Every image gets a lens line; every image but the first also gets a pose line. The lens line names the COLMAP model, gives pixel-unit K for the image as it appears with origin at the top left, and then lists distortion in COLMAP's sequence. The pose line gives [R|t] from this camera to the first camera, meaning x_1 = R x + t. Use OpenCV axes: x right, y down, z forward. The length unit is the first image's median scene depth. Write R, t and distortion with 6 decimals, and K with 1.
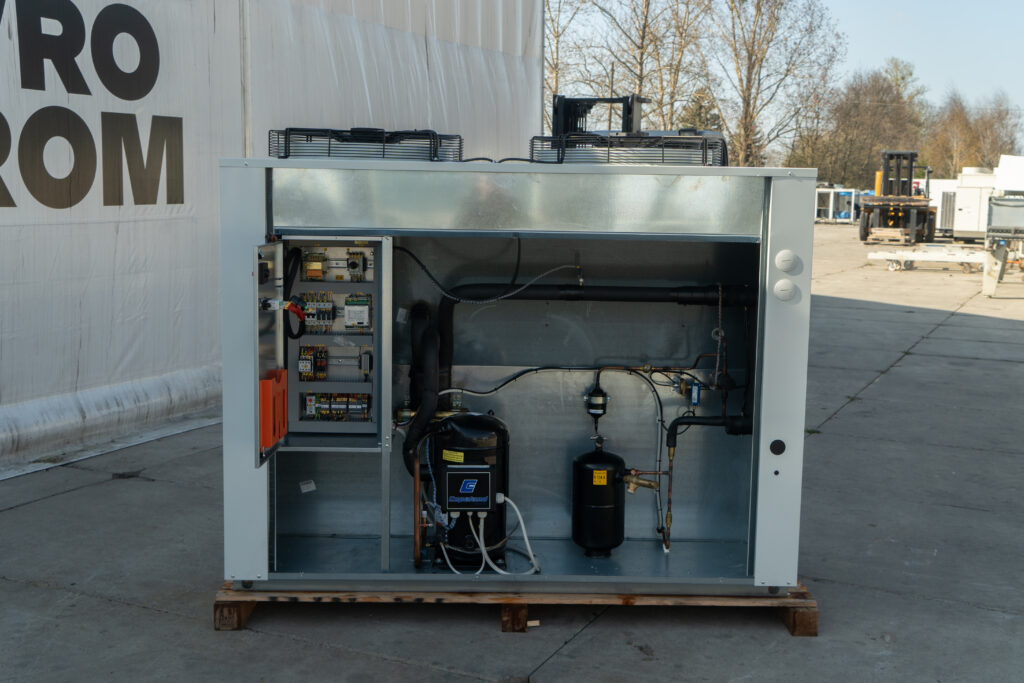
lens RADIAL K [[1179.7, 0, 512.0], [0, 1179.7, 341.5], [0, 0, 1]] dist [0.088042, 0.012822]
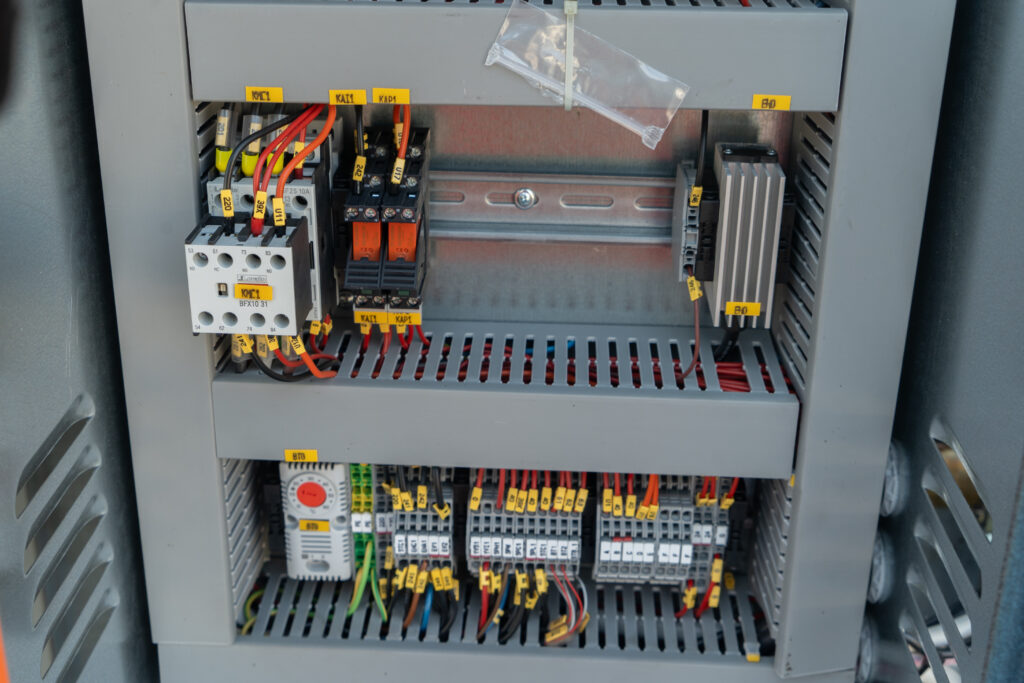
lens RADIAL K [[1324.2, 0, 512.0], [0, 1324.2, 341.5], [0, 0, 1]] dist [0.036490, 0.037597]
pose [[0.998088, 0.020123, -0.058437, -0.137768], [-0.002654, 0.958594, 0.284763, -0.010100], [0.061748, -0.284064, 0.956815, 0.852483]]
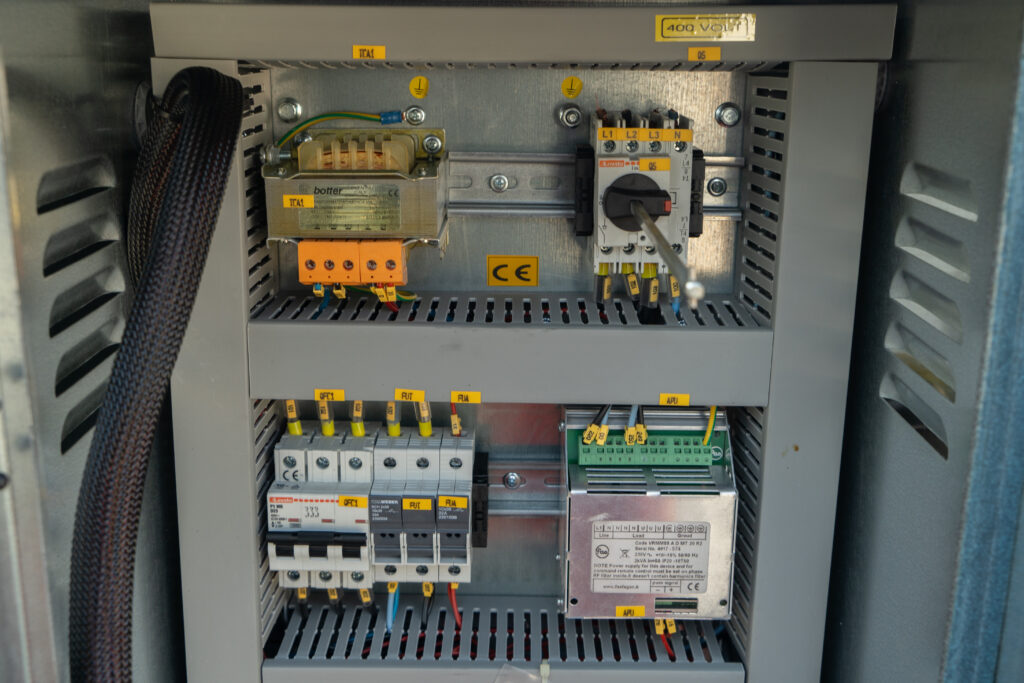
lens RADIAL K [[1102.4, 0, 512.0], [0, 1102.4, 341.5], [0, 0, 1]] dist [0.014537, 0.002098]
pose [[0.999358, 0.000855, -0.035824, -0.139251], [0.004362, 0.989376, 0.145315, -0.065237], [0.035567, -0.145378, 0.988737, 0.845941]]
